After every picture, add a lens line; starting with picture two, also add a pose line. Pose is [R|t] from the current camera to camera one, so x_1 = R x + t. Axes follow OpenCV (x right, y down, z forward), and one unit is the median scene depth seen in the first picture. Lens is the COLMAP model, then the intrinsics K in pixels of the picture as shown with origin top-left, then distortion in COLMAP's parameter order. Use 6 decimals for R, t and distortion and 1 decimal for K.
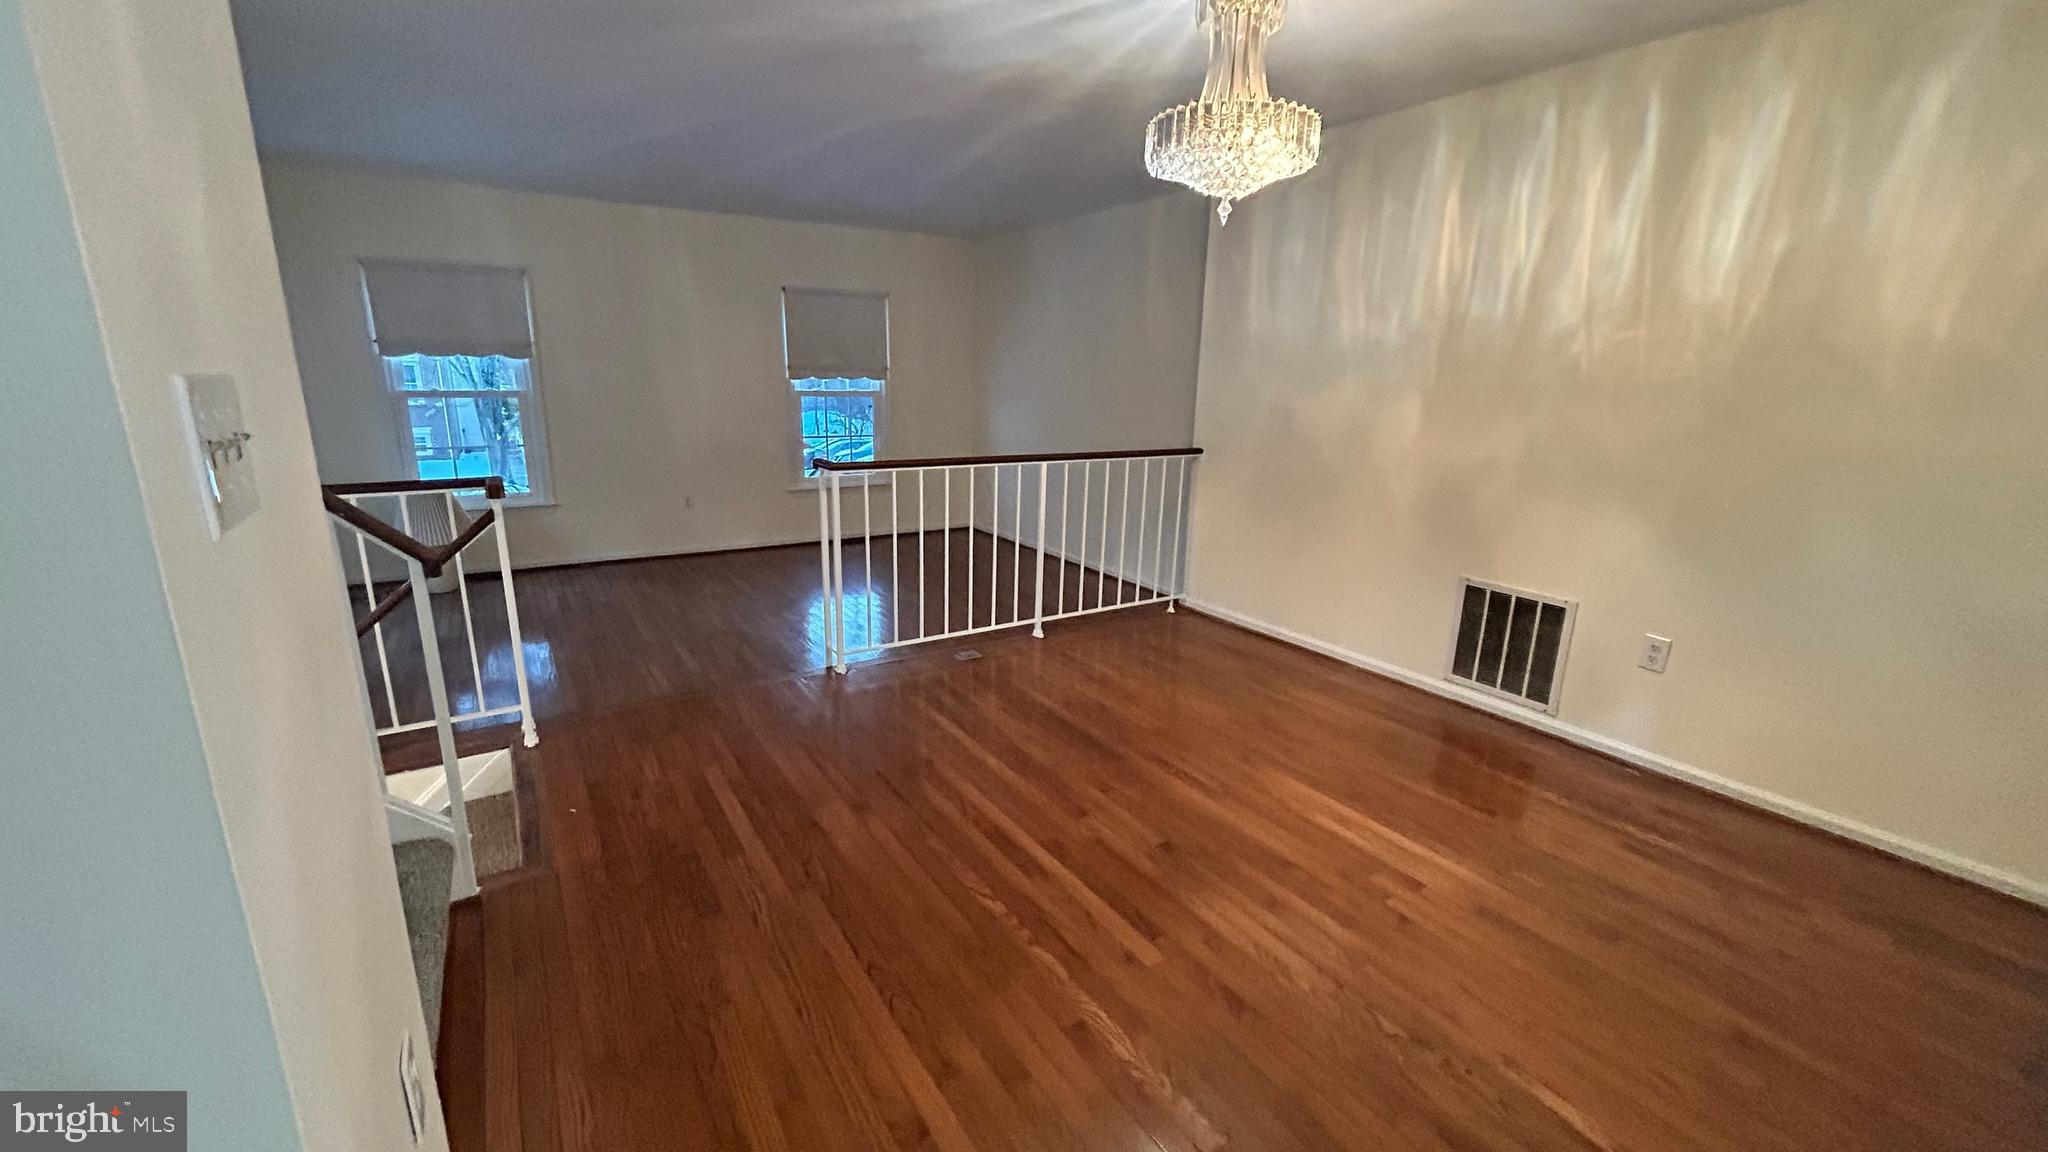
lens RADIAL K [[823.7, 0, 1025.3], [0, 823.7, 581.2], [0, 0, 1]] dist [-0.004453, -0.000465]
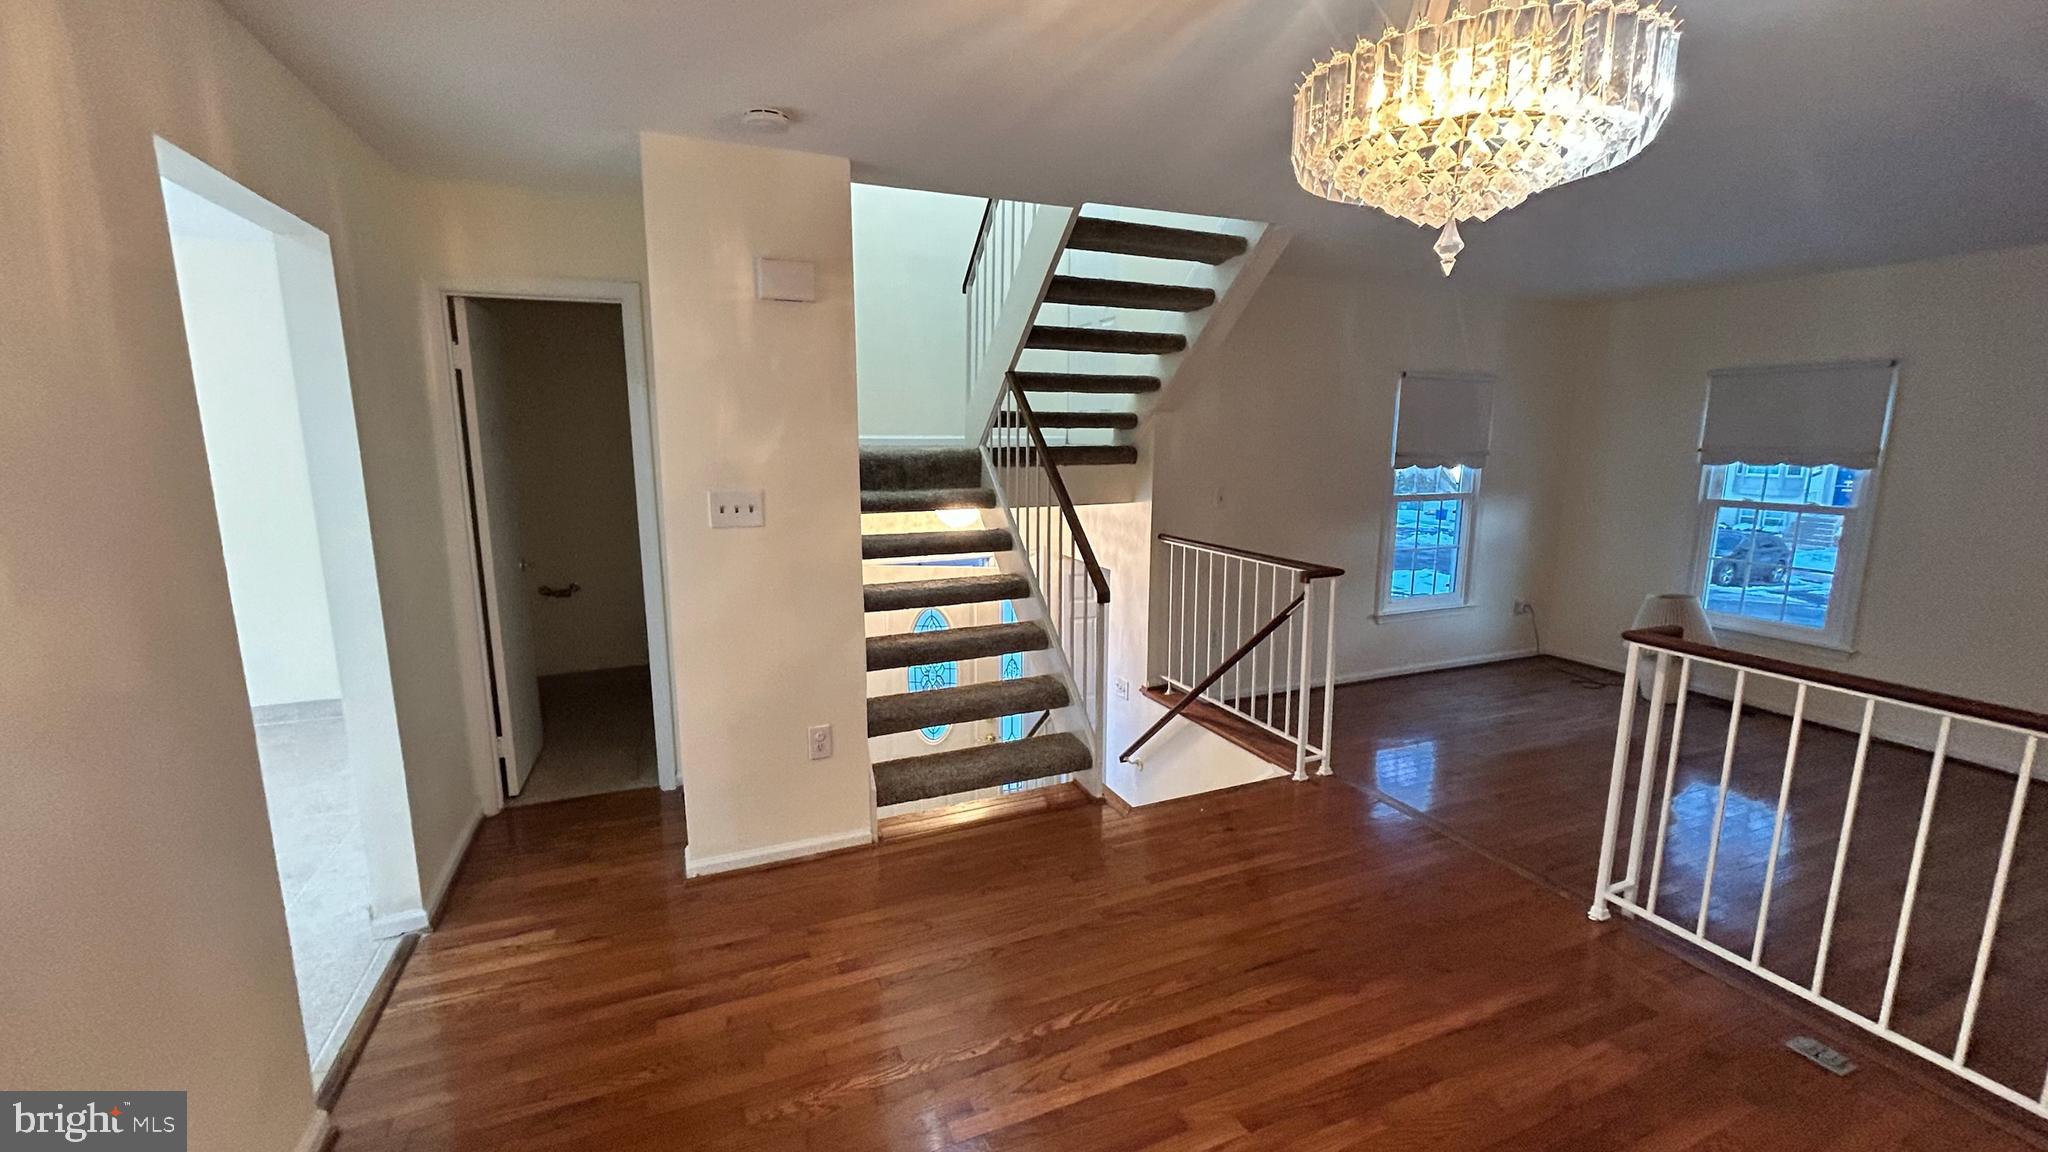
lens RADIAL K [[823.7, 0, 1025.3], [0, 823.7, 581.2], [0, 0, 1]] dist [-0.004453, -0.000465]
pose [[-0.161711, 0.155283, -0.974544, 0.579817], [-0.257148, 0.946795, 0.193531, -0.201107], [0.952746, 0.281898, -0.113176, 0.611313]]
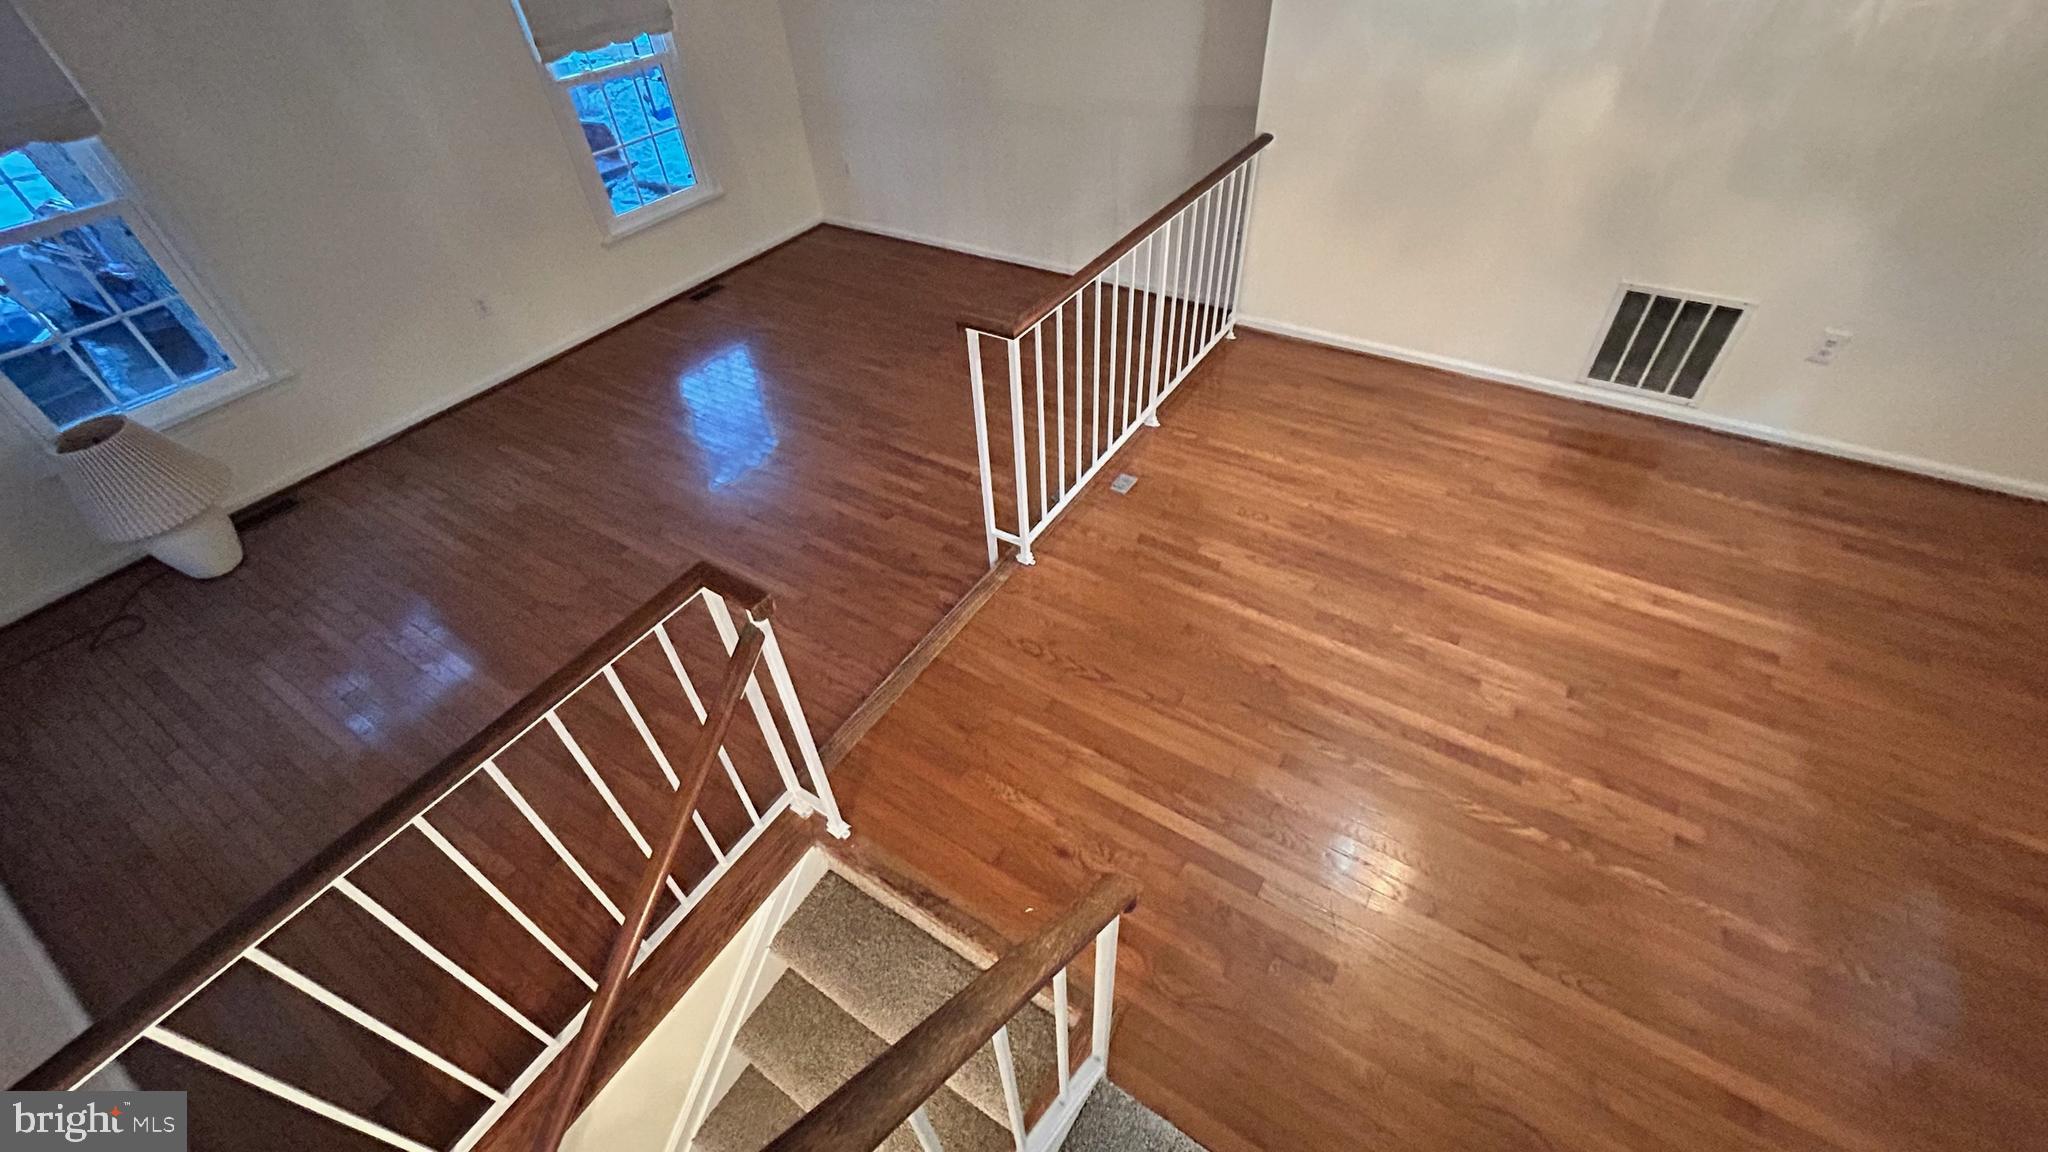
lens RADIAL K [[812.3, 0, 1017.6], [0, 812.3, 578.4], [0, 0, 1]] dist [-0.000057, 0.000185]
pose [[0.905146, -0.337916, 0.257921, -0.521084], [0.171966, 0.845932, 0.504804, -0.339156], [-0.388765, -0.412567, 0.823802, 0.361034]]
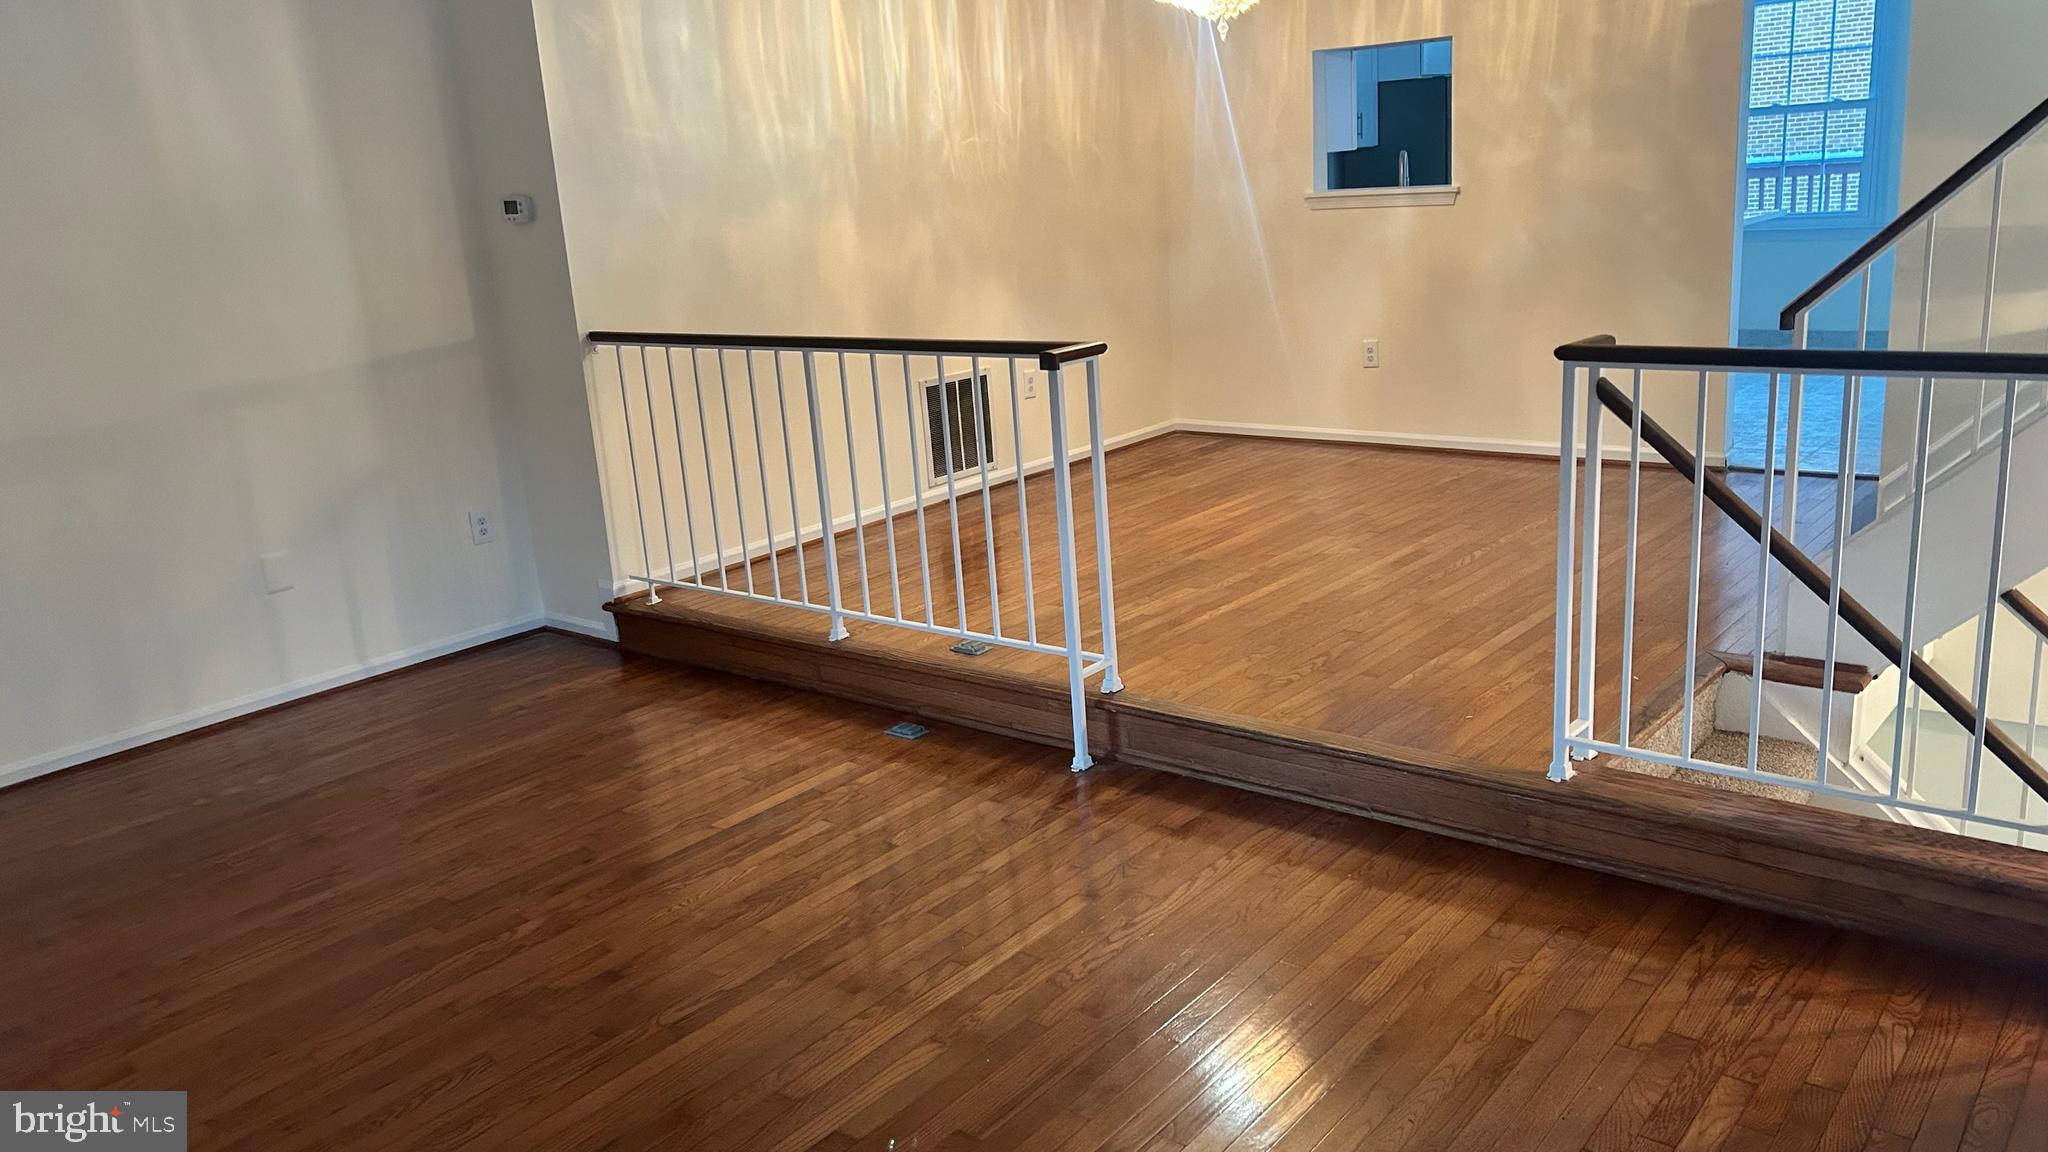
lens RADIAL K [[1535.4, 0, 1064.5], [0, 1535.4, 533.3], [0, 0, 1]] dist [0.000914, -0.000371]
pose [[-0.316625, -0.215521, 0.923742, -1.381079], [0.295331, 0.903042, 0.311920, -0.392662], [-0.901403, 0.371571, -0.222276, 1.412933]]
